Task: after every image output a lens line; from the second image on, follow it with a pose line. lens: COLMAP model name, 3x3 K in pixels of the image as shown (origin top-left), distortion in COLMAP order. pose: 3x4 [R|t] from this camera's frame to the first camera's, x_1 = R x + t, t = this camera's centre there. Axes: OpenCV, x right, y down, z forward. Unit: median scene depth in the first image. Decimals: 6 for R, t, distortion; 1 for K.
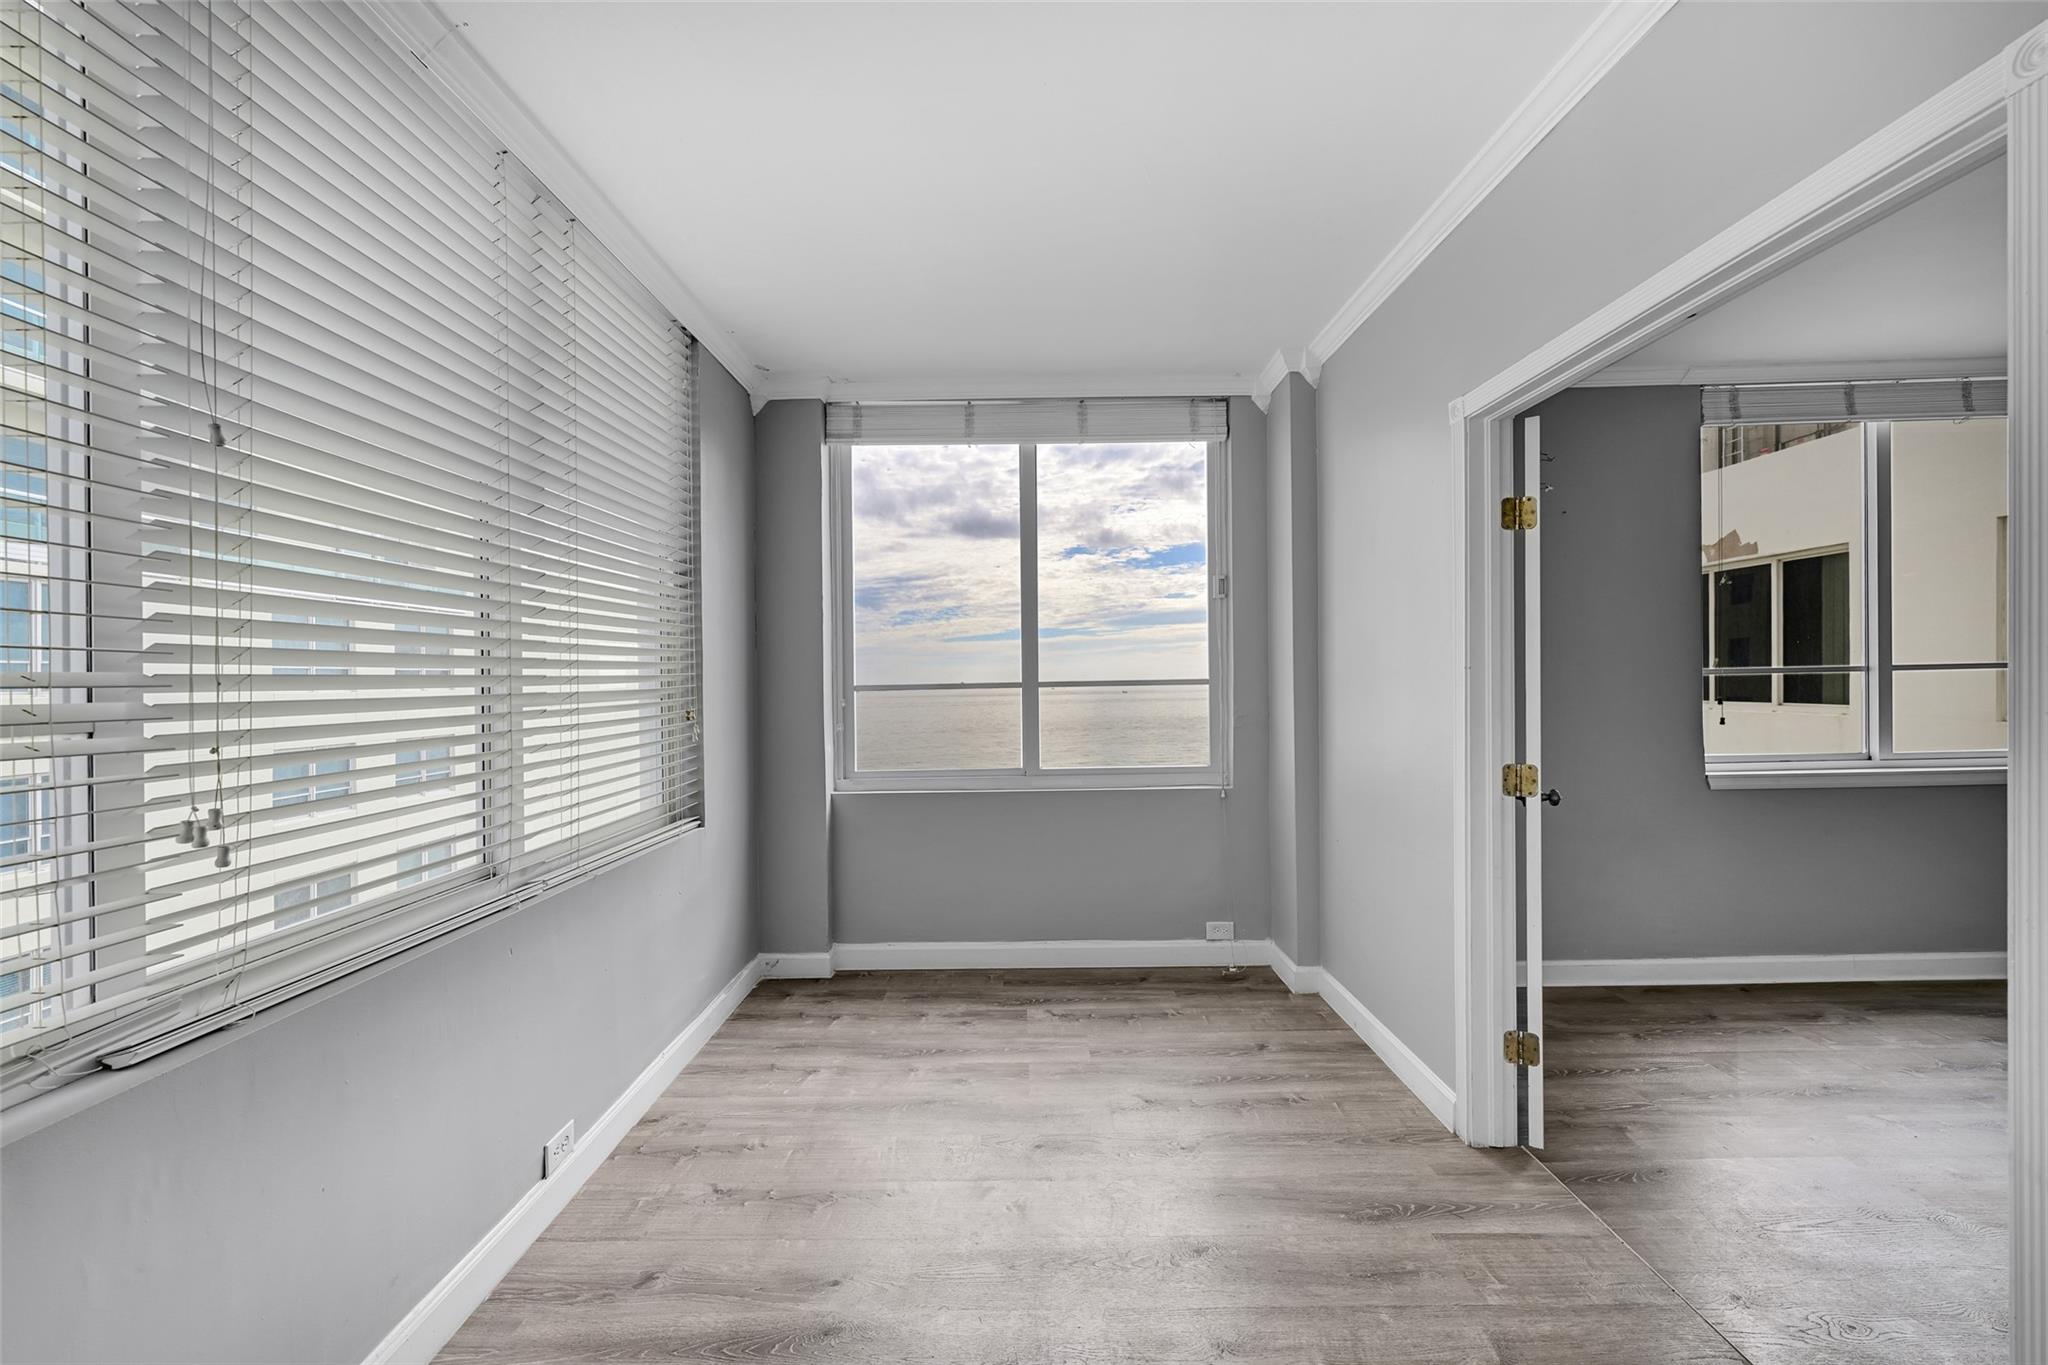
lens RADIAL K [[845.9, 0, 1024.0], [0, 845.9, 682.5], [0, 0, 1]] dist [-0.000611, 0.000205]
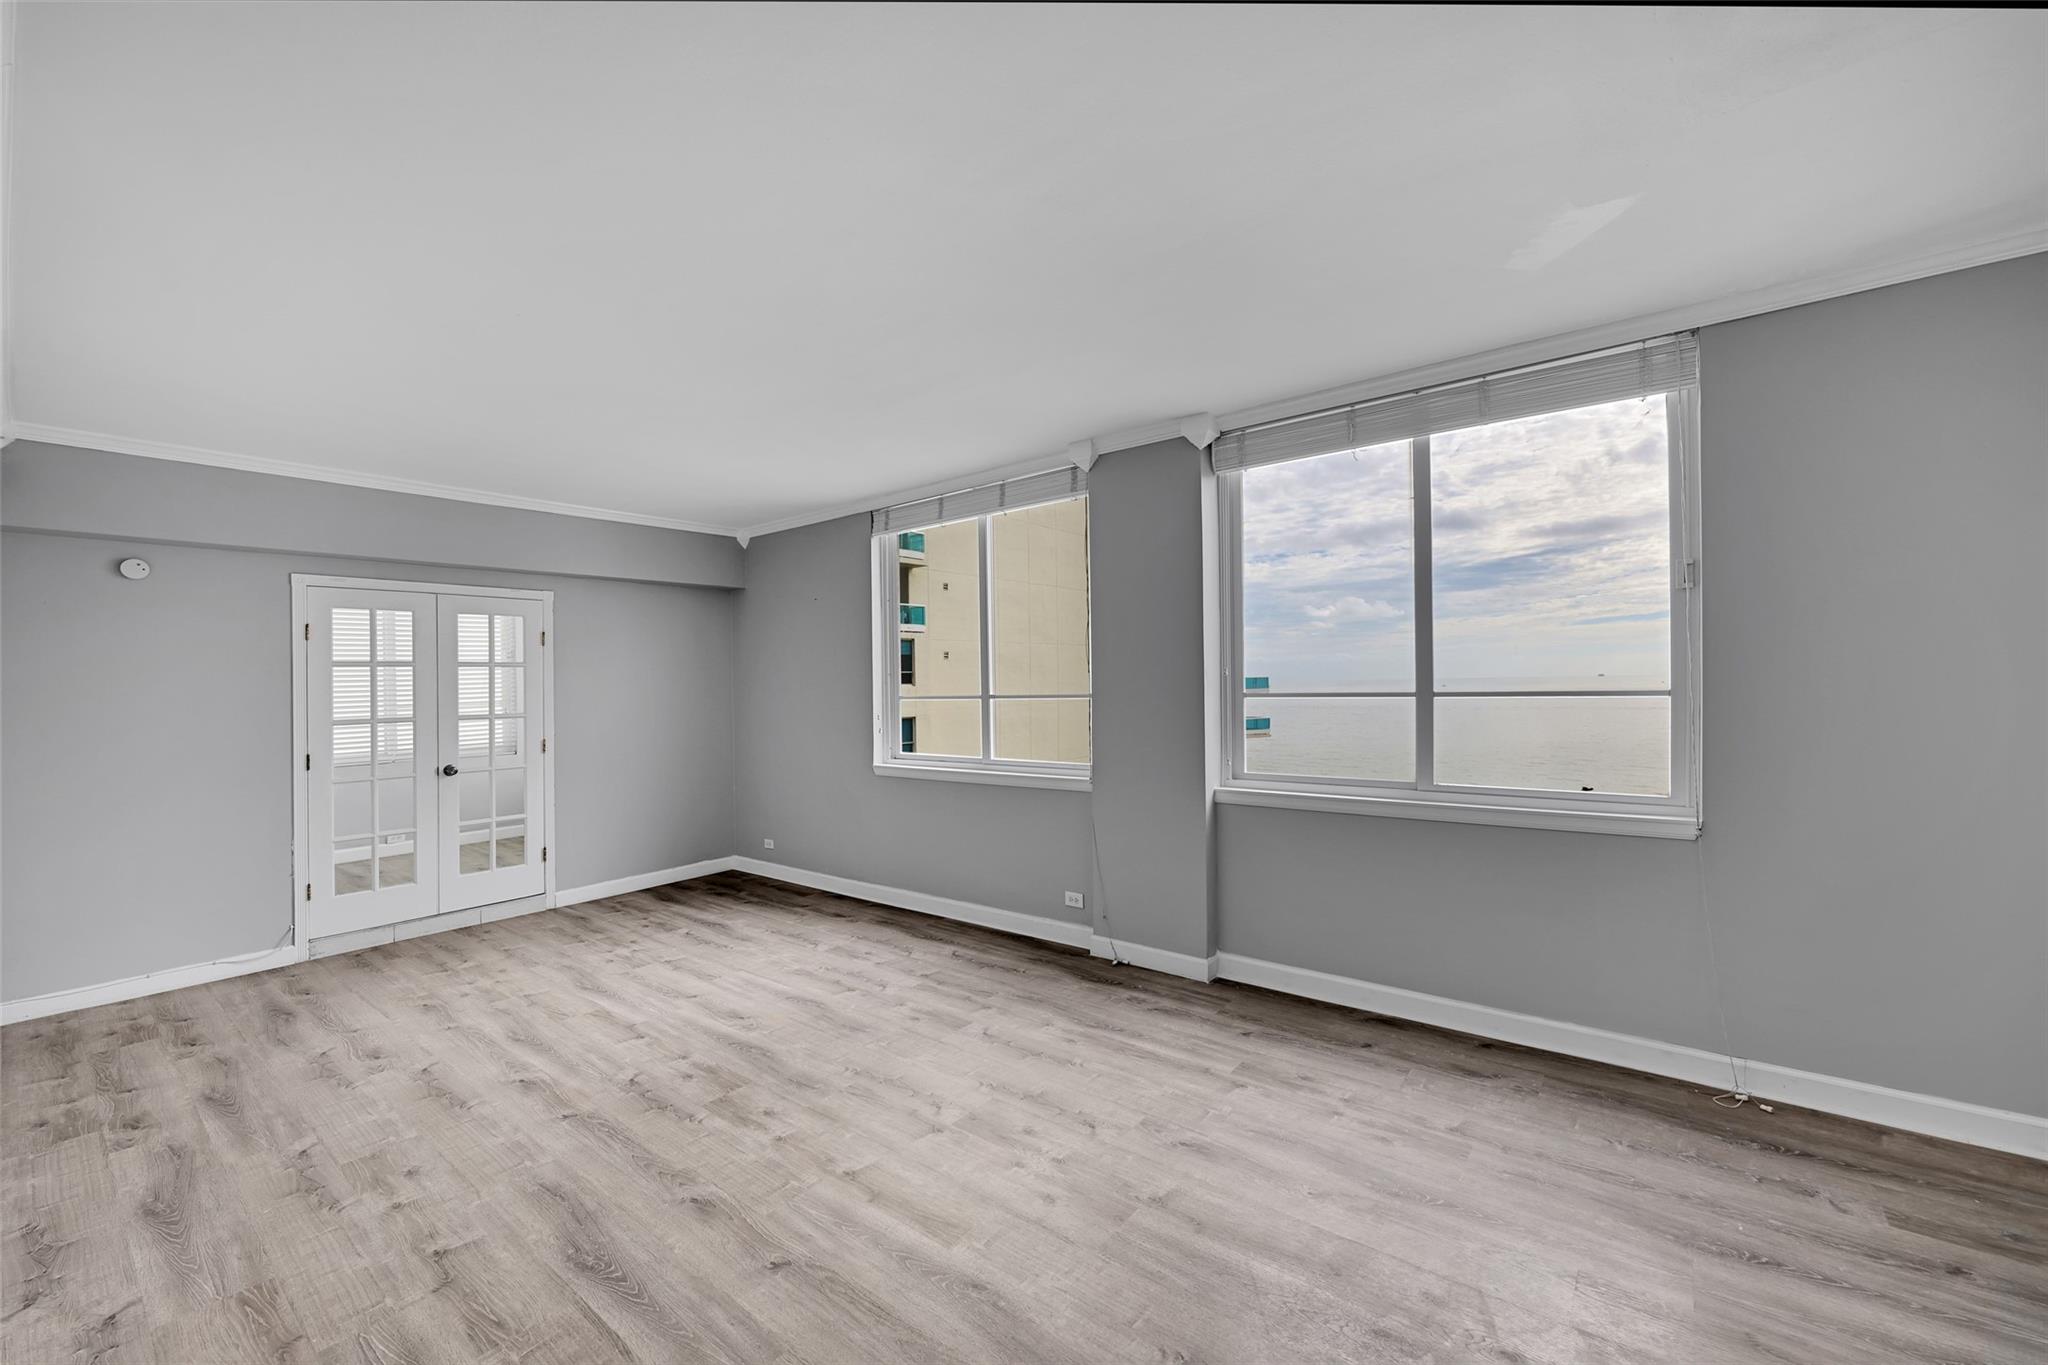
lens RADIAL K [[845.9, 0, 1024.0], [0, 845.9, 682.5], [0, 0, 1]] dist [-0.000611, 0.000205]
pose [[0.769986, -0.003701, -0.638051, 0.269791], [0.000211, 0.999985, -0.005545, -0.004286], [0.638061, 0.004134, 0.769974, -0.000979]]
